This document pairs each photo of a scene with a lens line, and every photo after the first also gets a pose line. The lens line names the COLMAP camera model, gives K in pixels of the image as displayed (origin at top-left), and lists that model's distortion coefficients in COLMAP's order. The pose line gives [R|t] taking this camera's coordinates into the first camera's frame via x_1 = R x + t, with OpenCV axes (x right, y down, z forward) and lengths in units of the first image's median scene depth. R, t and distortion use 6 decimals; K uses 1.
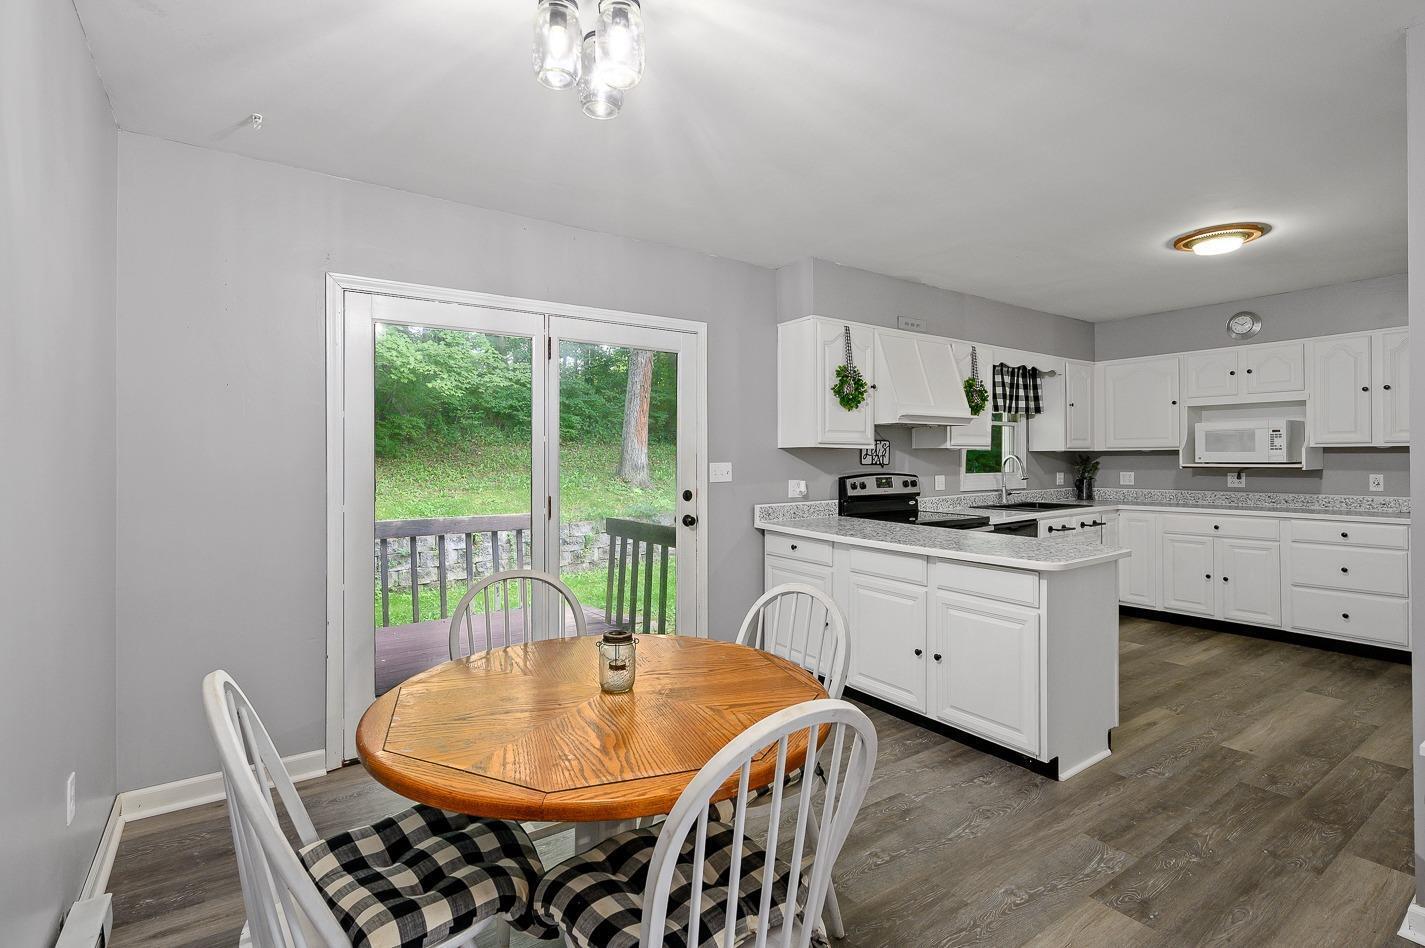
lens RADIAL K [[670.8, 0, 710.6], [0, 670.8, 455.8], [0, 0, 1]] dist [0.002403, 0.000044]
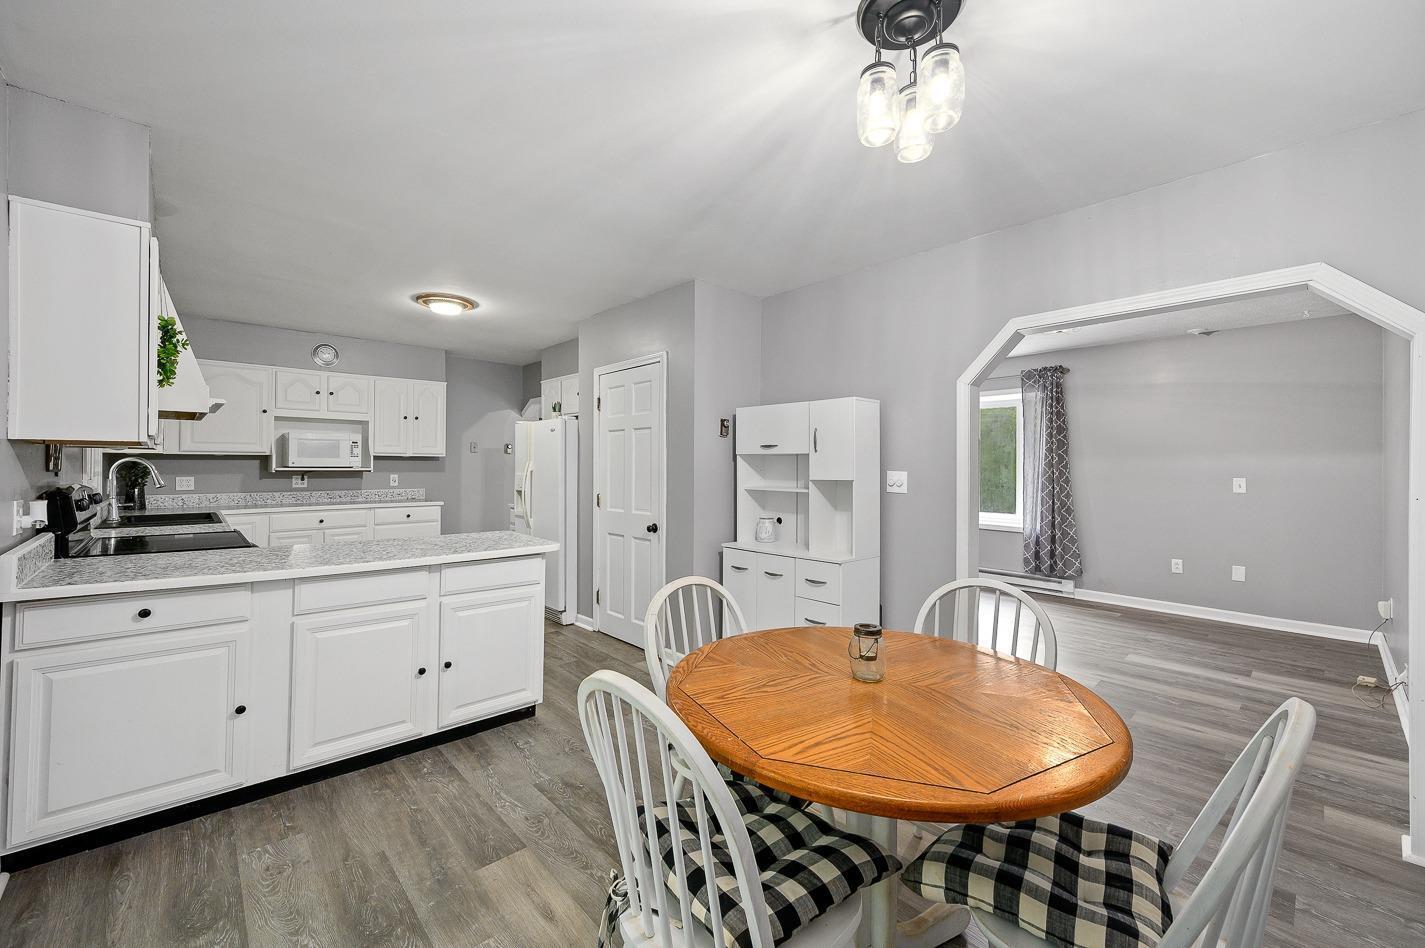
lens RADIAL K [[569.9, 0, 706.6], [0, 569.9, 469.1], [0, 0, 1]] dist [-0.001297, -0.000158]
pose [[-0.126660, -0.005213, 0.991932, -0.342475], [-0.009602, 0.999946, 0.004029, 0.003748], [-0.991900, -0.009014, -0.126703, 0.465868]]
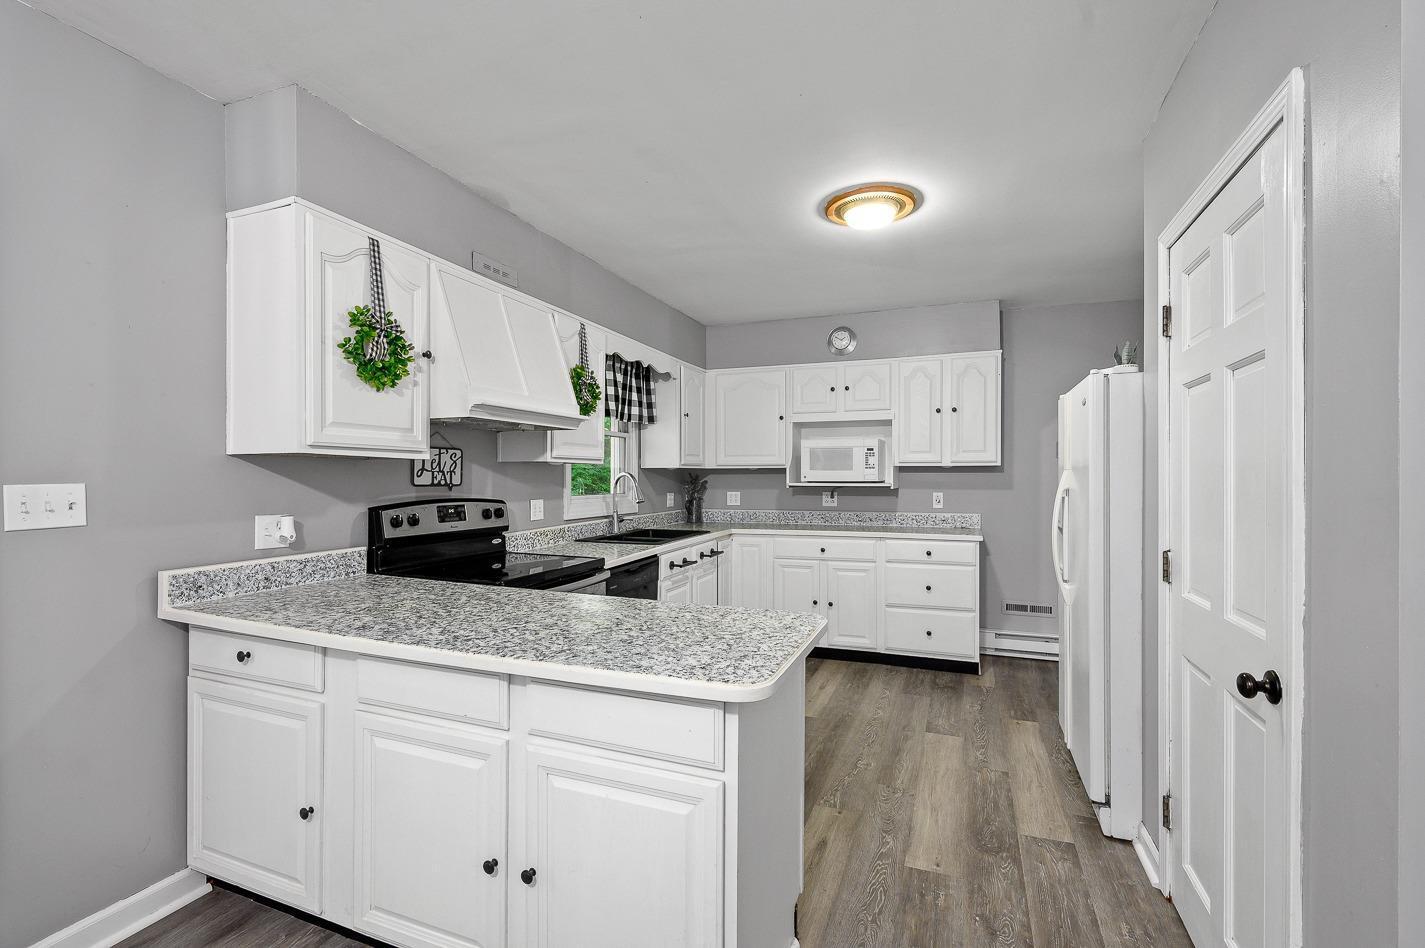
lens RADIAL K [[650.1, 0, 706.6], [0, 650.1, 477.0], [0, 0, 1]] dist [0.001731, 0.000043]
pose [[0.835290, 0.002504, 0.549803, 0.116853], [-0.004538, 0.999987, 0.002340, 0.002368], [-0.549790, -0.004450, 0.835291, 0.336296]]
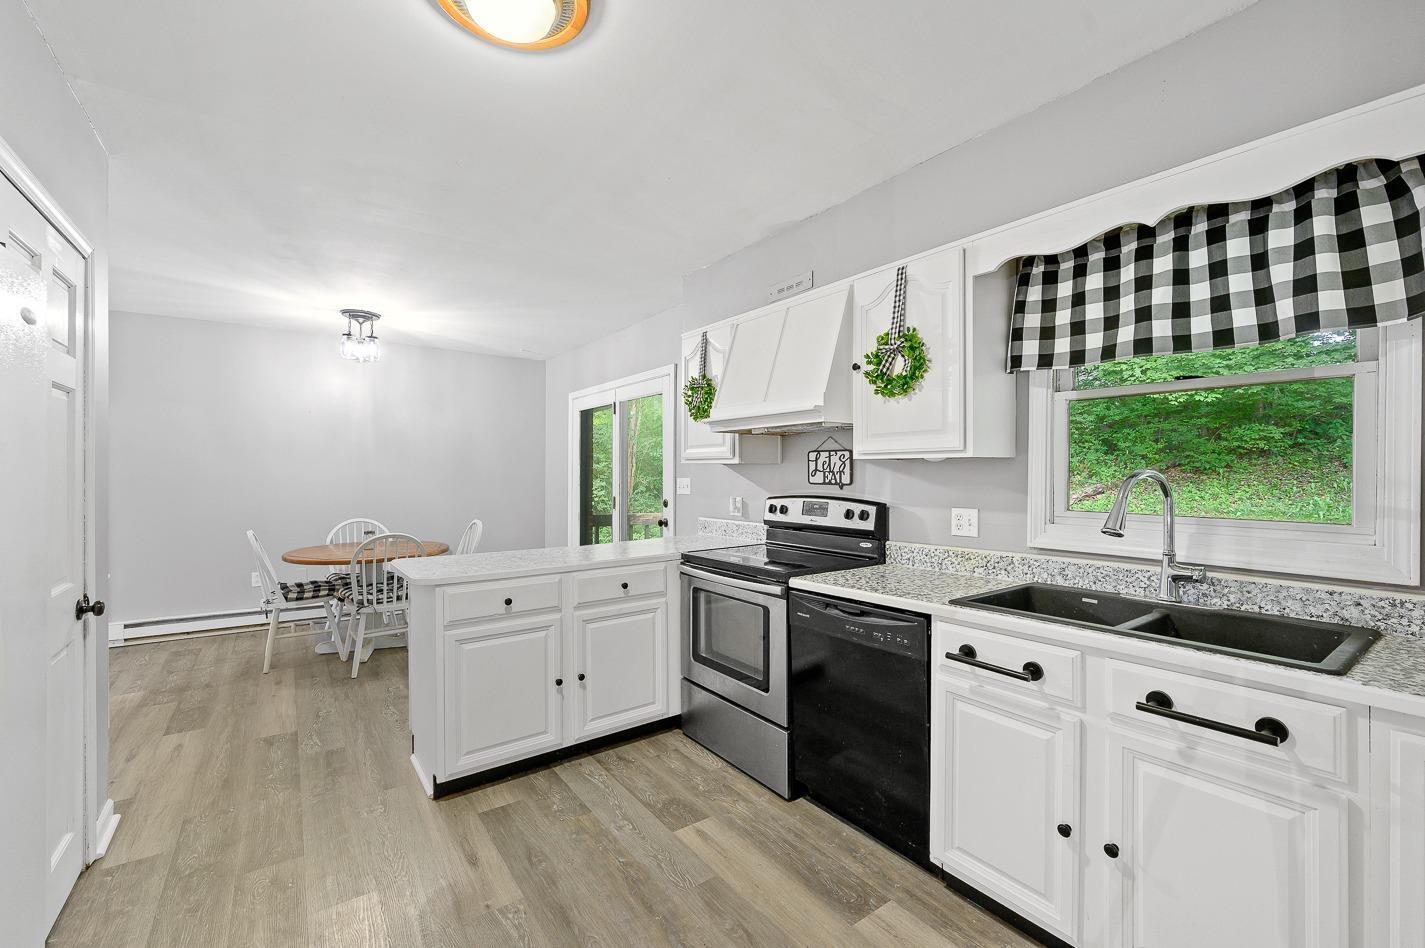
lens RADIAL K [[595.4, 0, 712.5], [0, 595.4, 474.0], [0, 0, 1]] dist [-0.000462, 0.000001]
pose [[0.012936, 0.003869, -0.999909, 0.875857], [0.001734, 0.999991, 0.003892, -0.000420], [0.999915, -0.001784, 0.012930, 0.854264]]
